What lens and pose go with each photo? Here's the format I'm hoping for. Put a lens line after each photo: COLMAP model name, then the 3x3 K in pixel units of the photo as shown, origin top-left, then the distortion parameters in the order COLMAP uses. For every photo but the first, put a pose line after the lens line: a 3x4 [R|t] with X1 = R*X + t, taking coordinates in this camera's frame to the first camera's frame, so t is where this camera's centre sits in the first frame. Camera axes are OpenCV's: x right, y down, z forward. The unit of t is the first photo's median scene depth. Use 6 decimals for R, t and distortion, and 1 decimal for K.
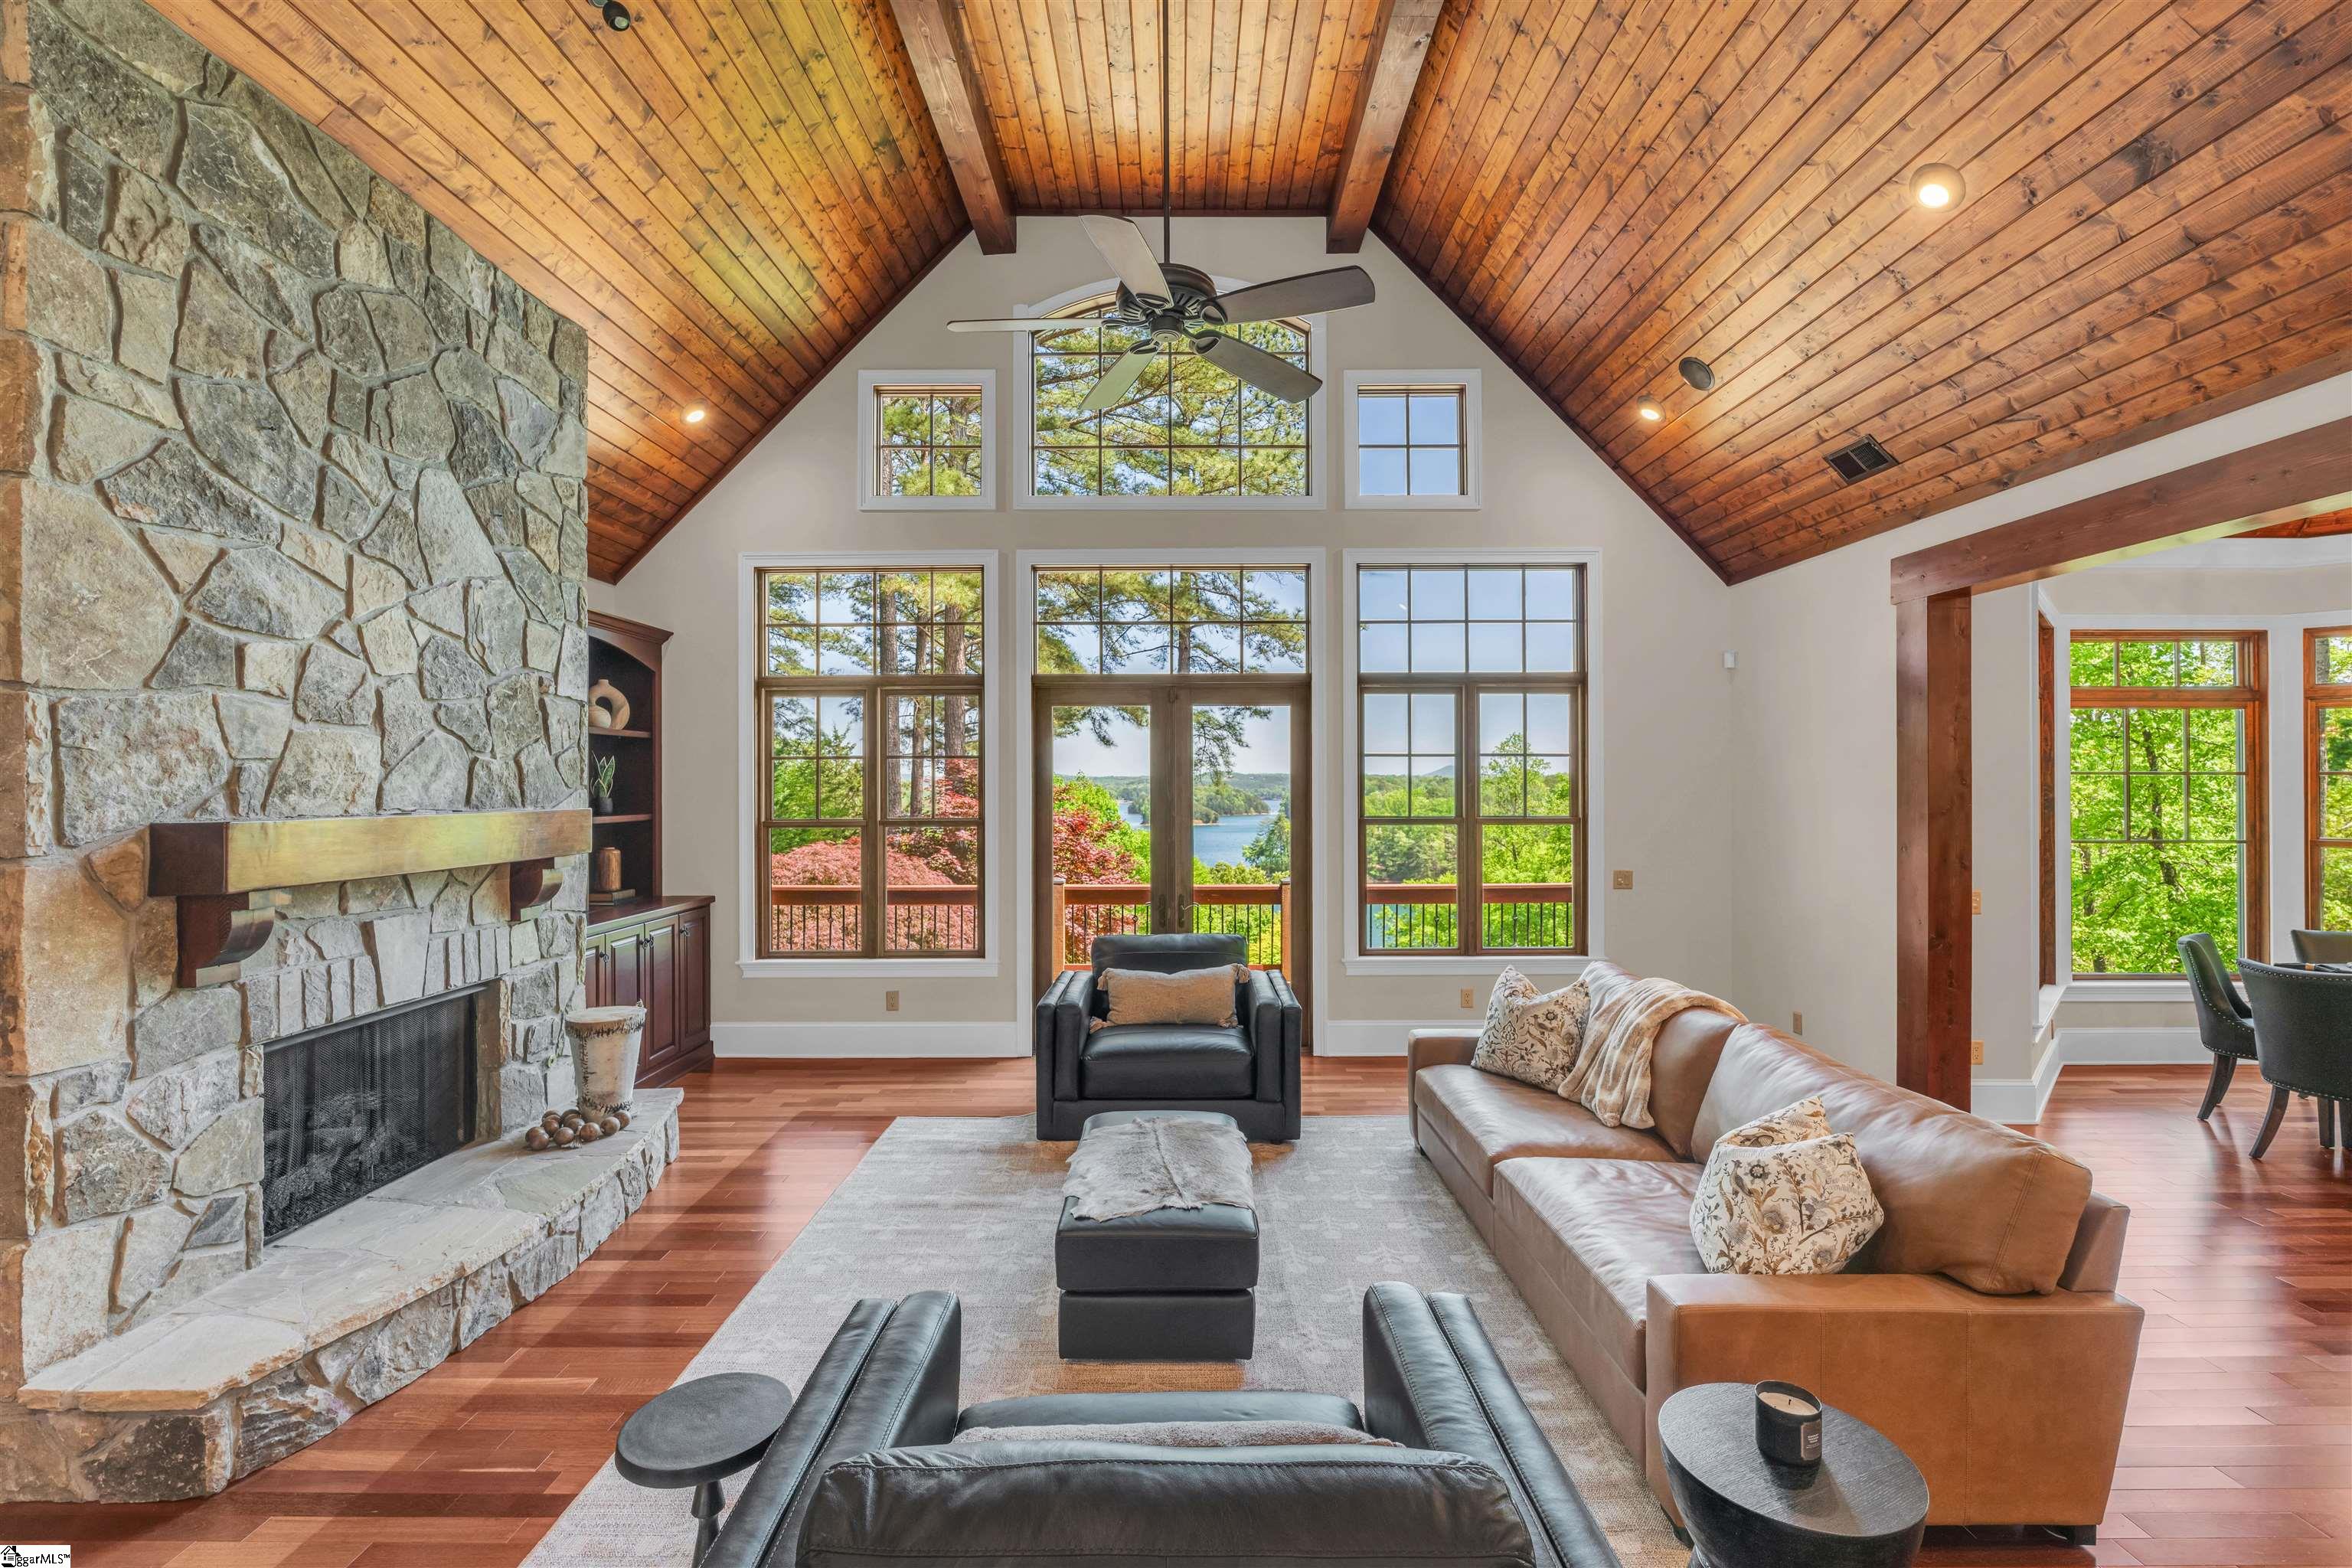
lens RADIAL K [[1037.0, 0, 1178.7], [0, 1037.0, 779.1], [0, 0, 1]] dist [-0.004913, -0.000093]
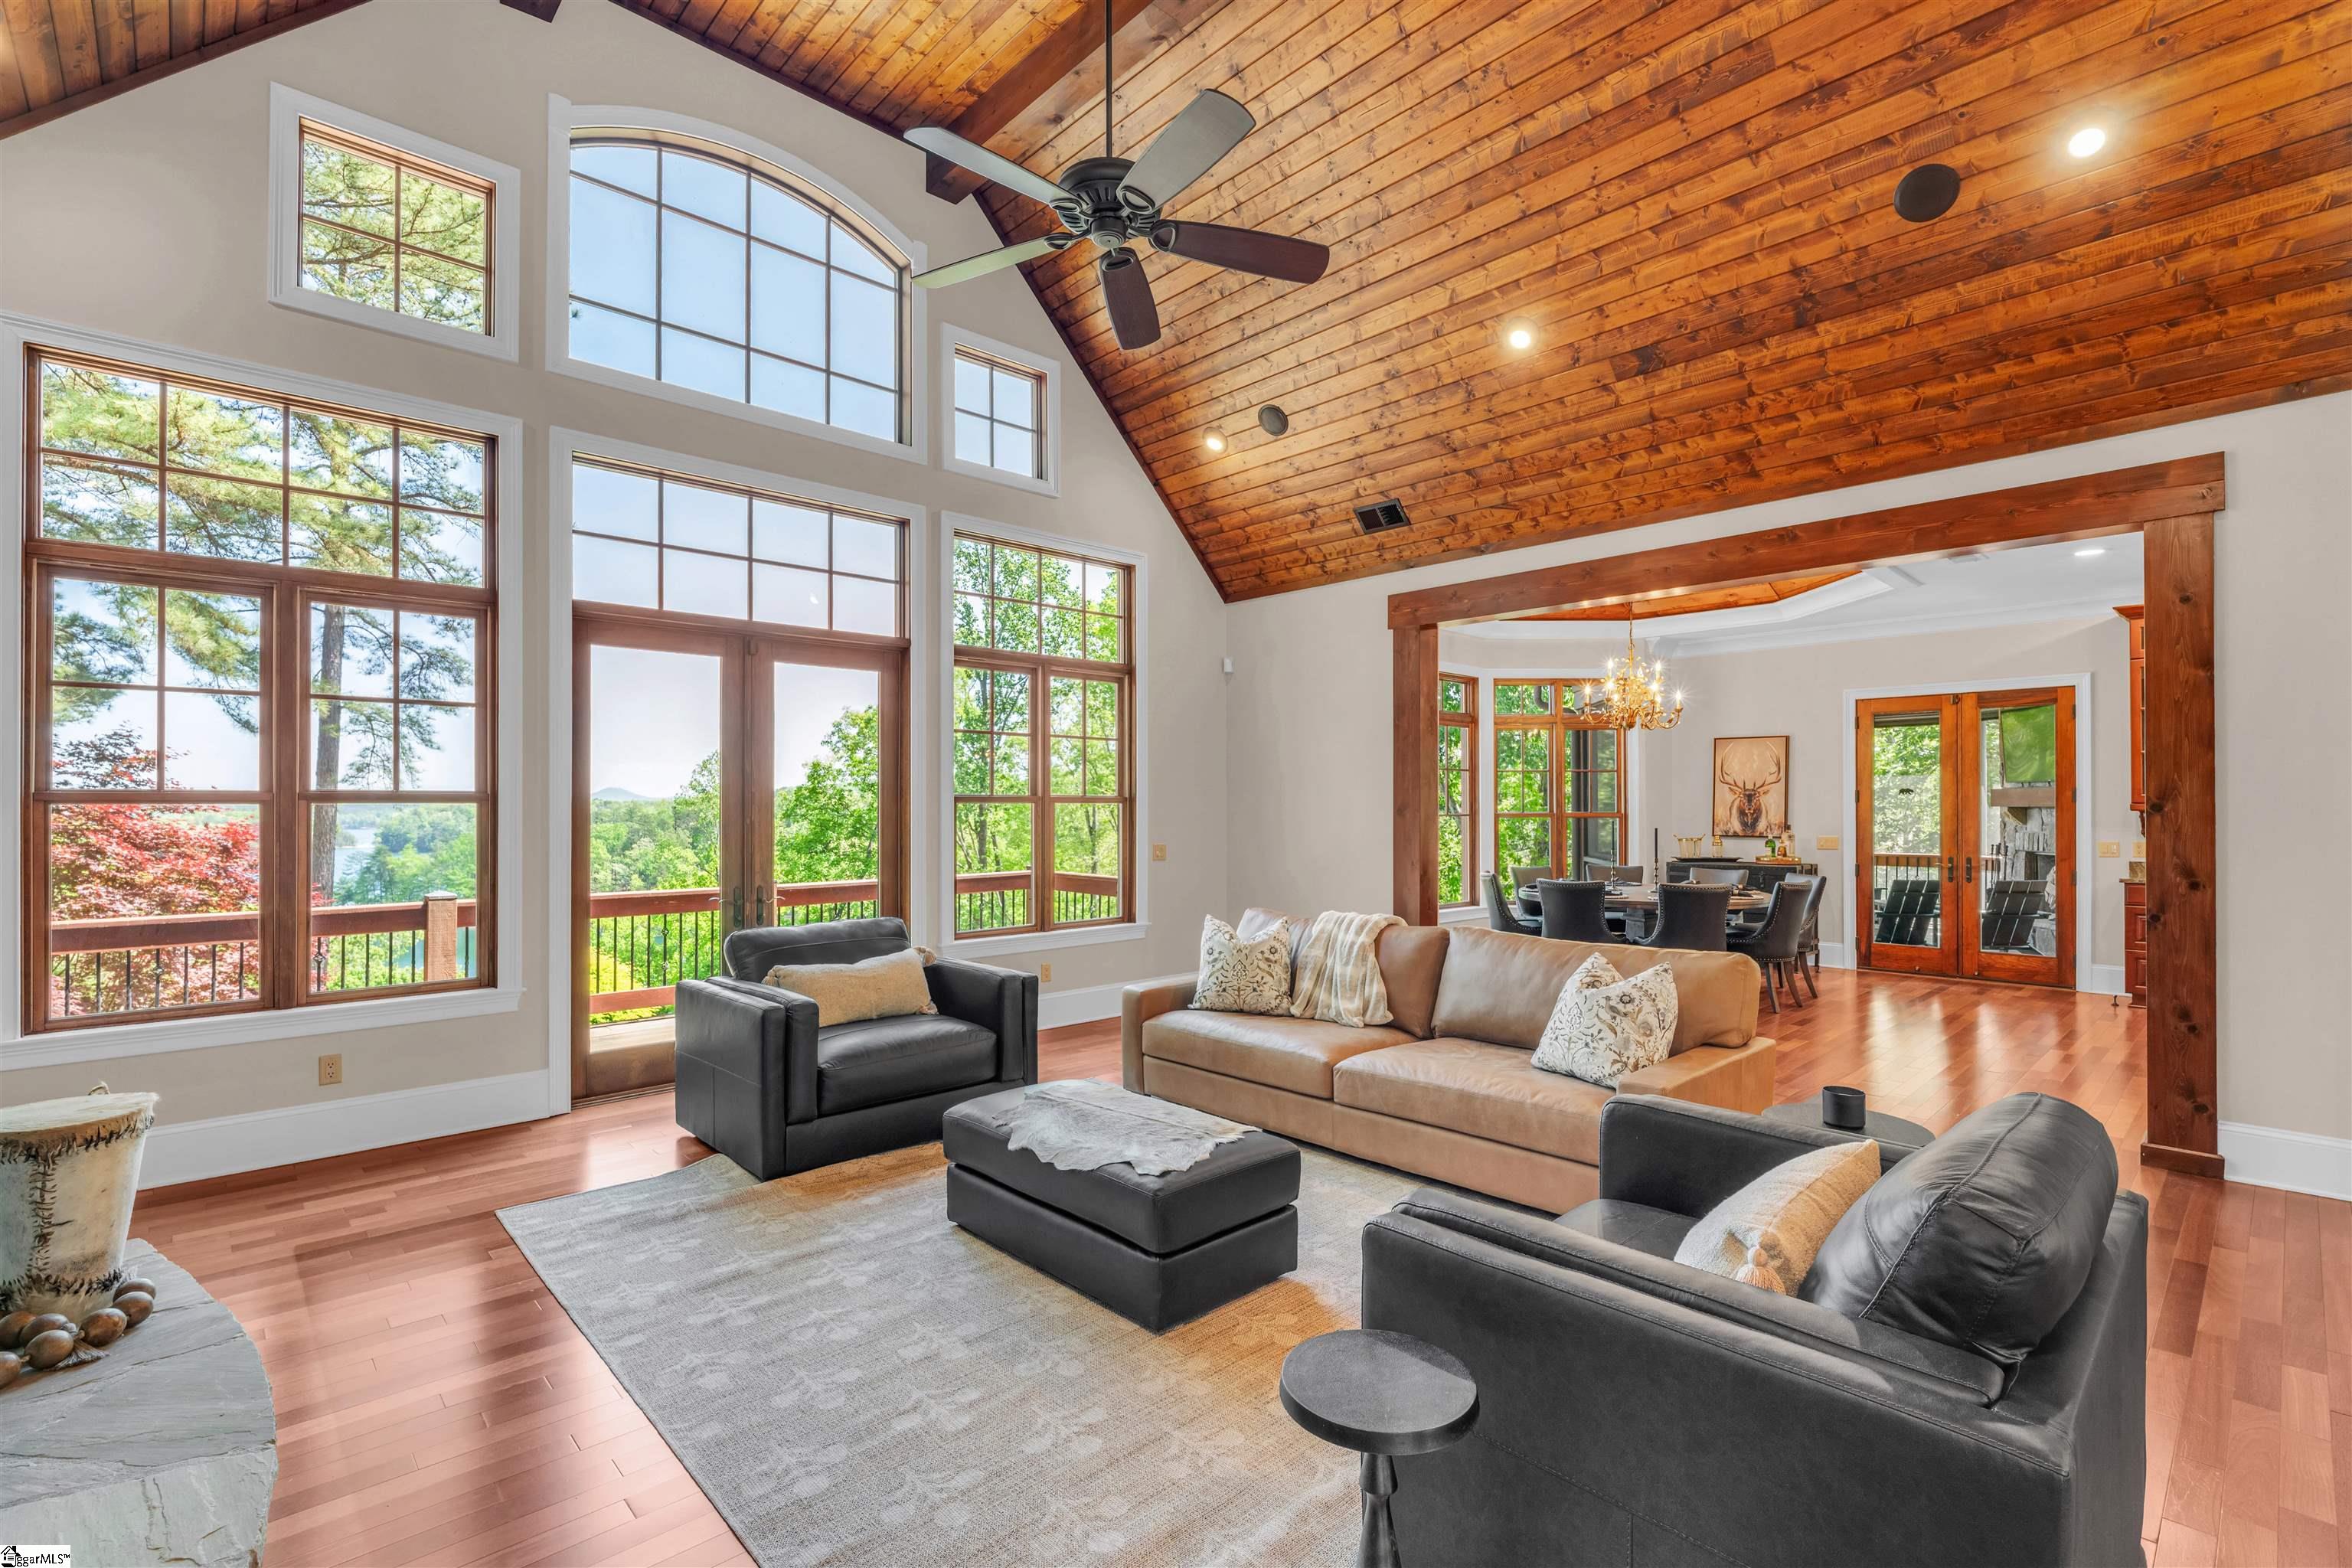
lens RADIAL K [[1066.5, 0, 1190.6], [0, 1066.5, 796.7], [0, 0, 1]] dist [-0.004201, 0.000489]
pose [[0.721979, 0.008064, 0.691868, -0.564598], [-0.003563, 0.999962, -0.007937, 0.074850], [-0.691906, 0.003265, 0.721981, 0.231239]]
